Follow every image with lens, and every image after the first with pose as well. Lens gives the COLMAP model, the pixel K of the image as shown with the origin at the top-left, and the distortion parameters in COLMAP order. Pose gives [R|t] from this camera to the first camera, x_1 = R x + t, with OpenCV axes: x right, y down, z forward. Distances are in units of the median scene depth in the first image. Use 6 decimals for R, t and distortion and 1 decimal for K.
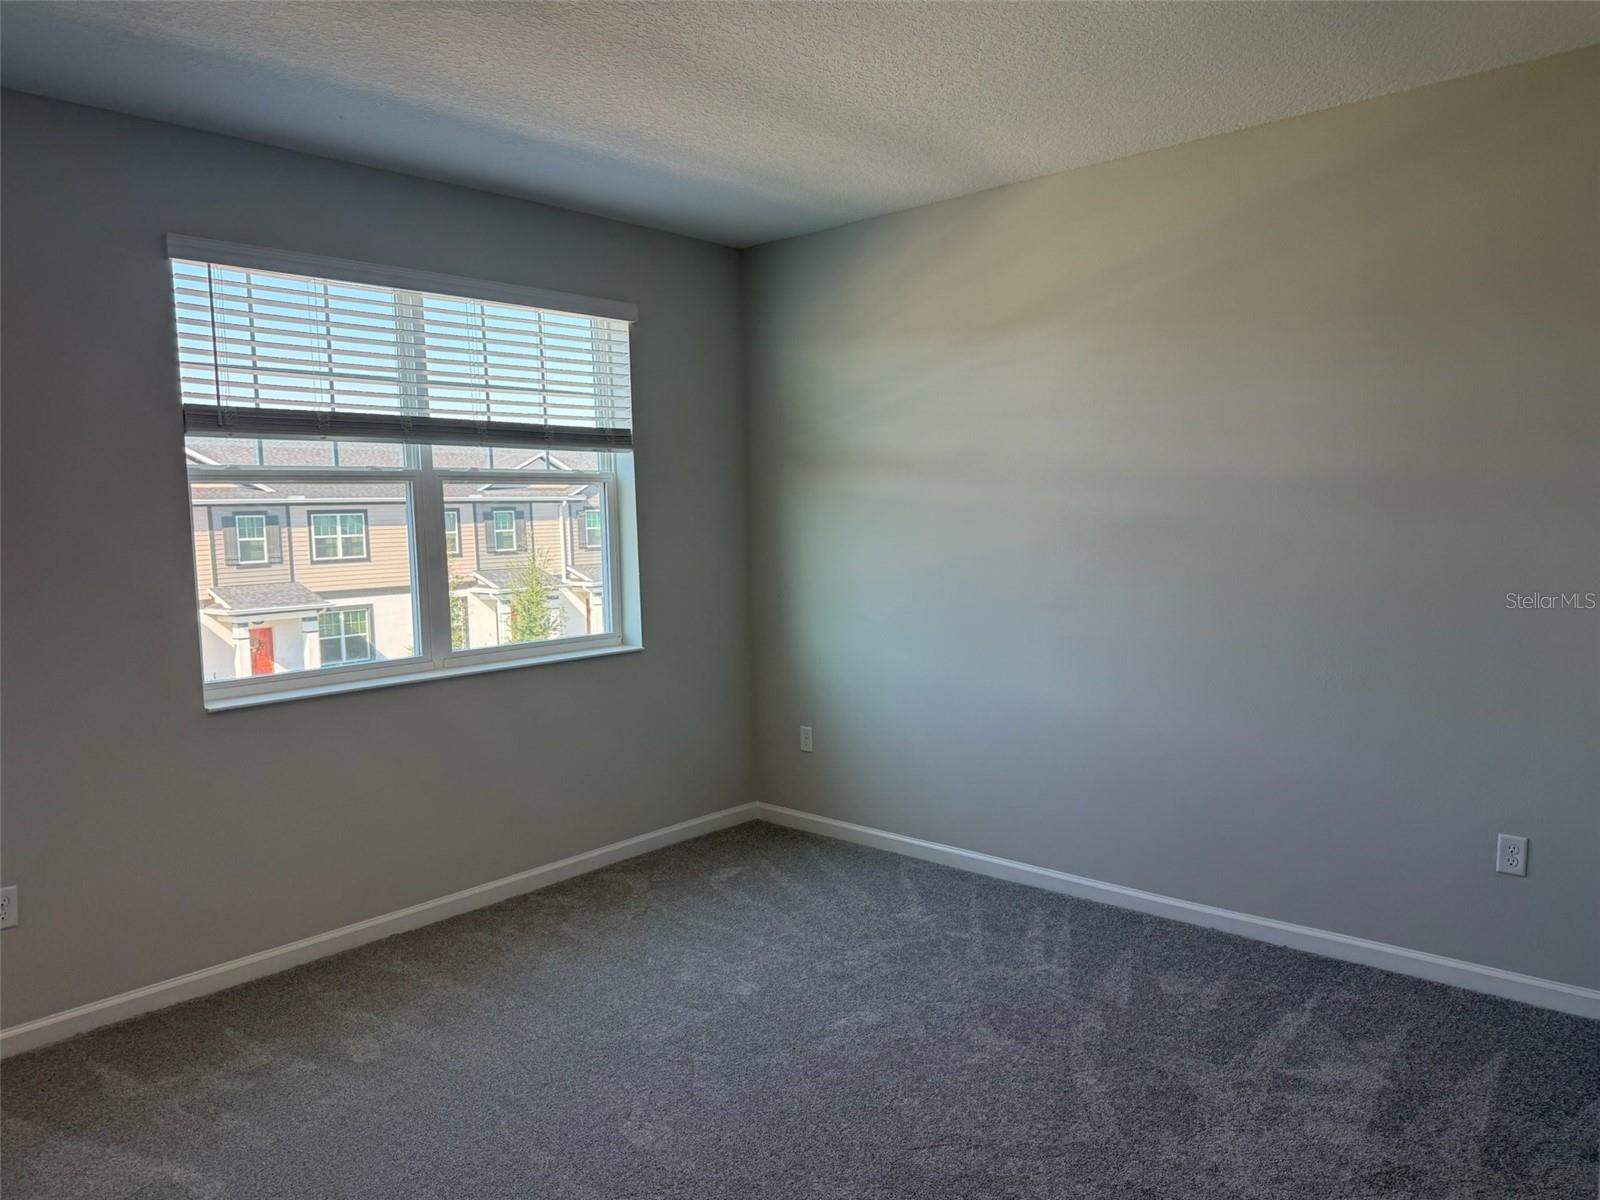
lens RADIAL K [[1116.0, 0, 801.1], [0, 1116.0, 591.1], [0, 0, 1]] dist [-0.004446, -0.007570]
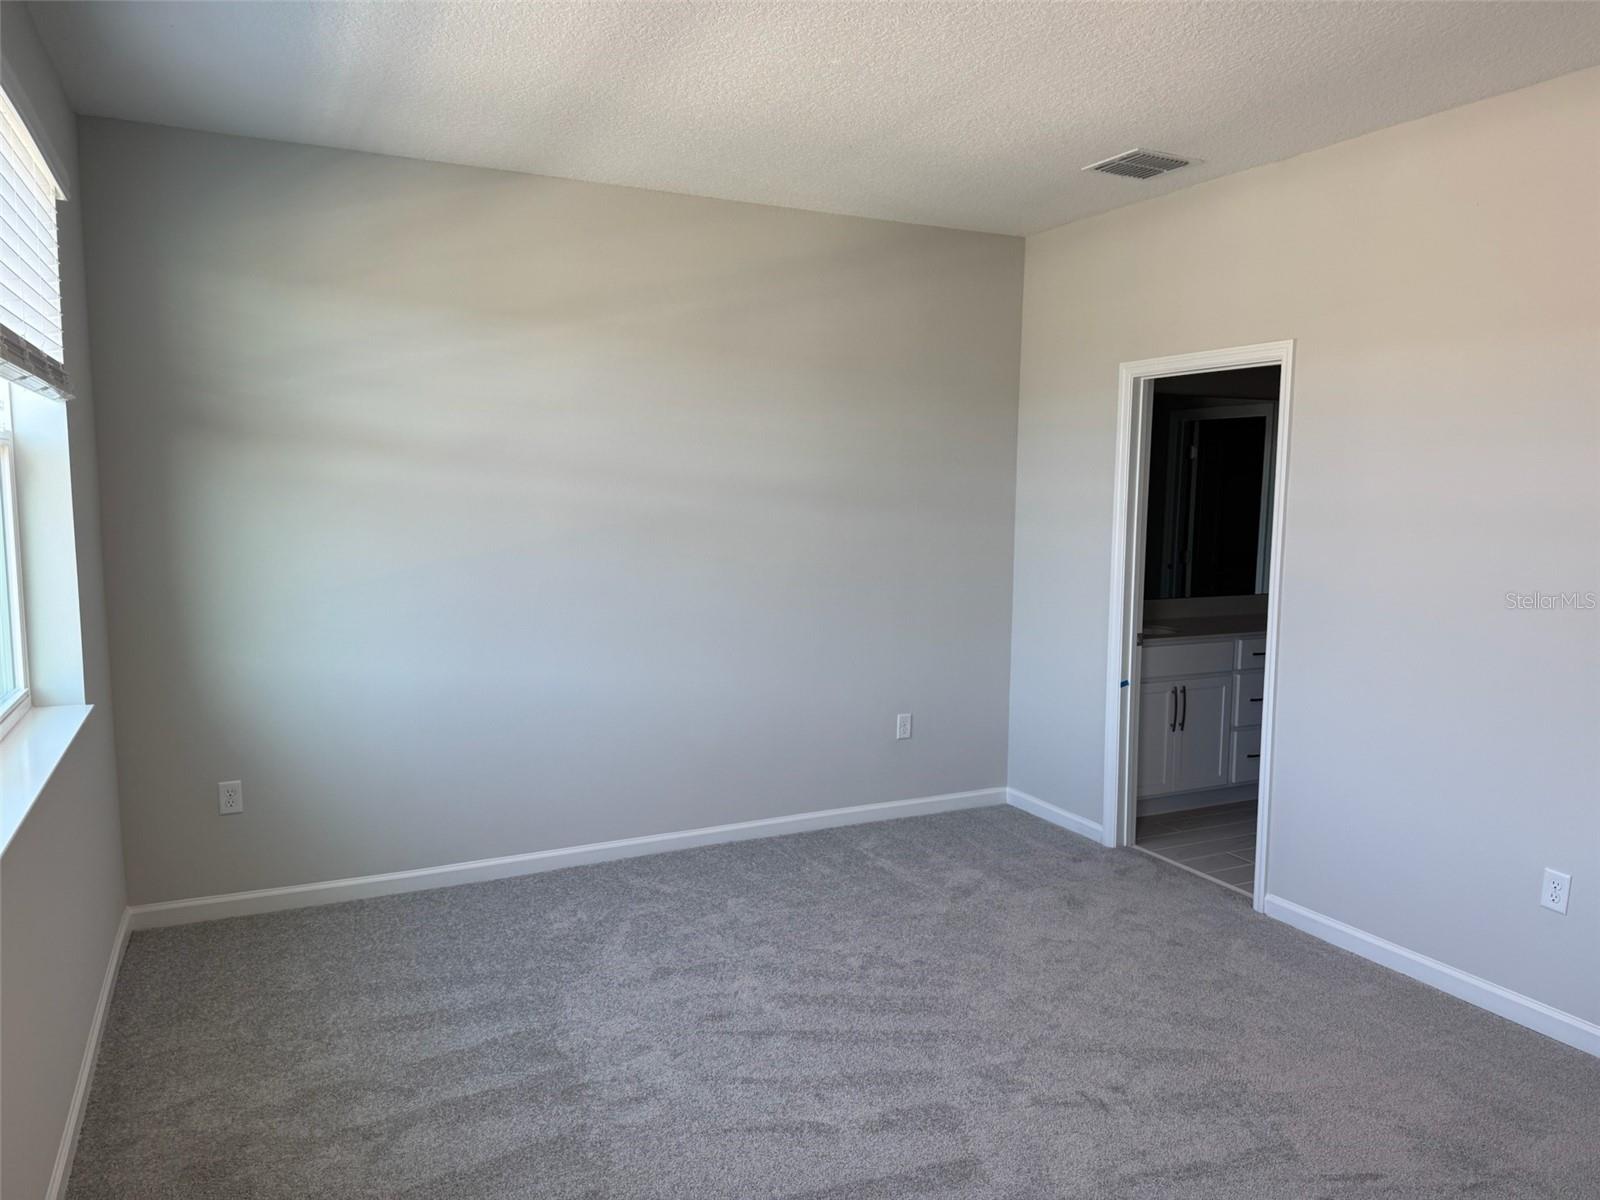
lens RADIAL K [[1116.0, 0, 798.6], [0, 1116.0, 612.2], [0, 0, 1]] dist [-0.004446, -0.007570]
pose [[0.347841, -0.079572, 0.934171, -0.676958], [0.051915, 0.996498, 0.065551, -0.027699], [-0.936115, 0.025696, 0.350754, 0.443980]]
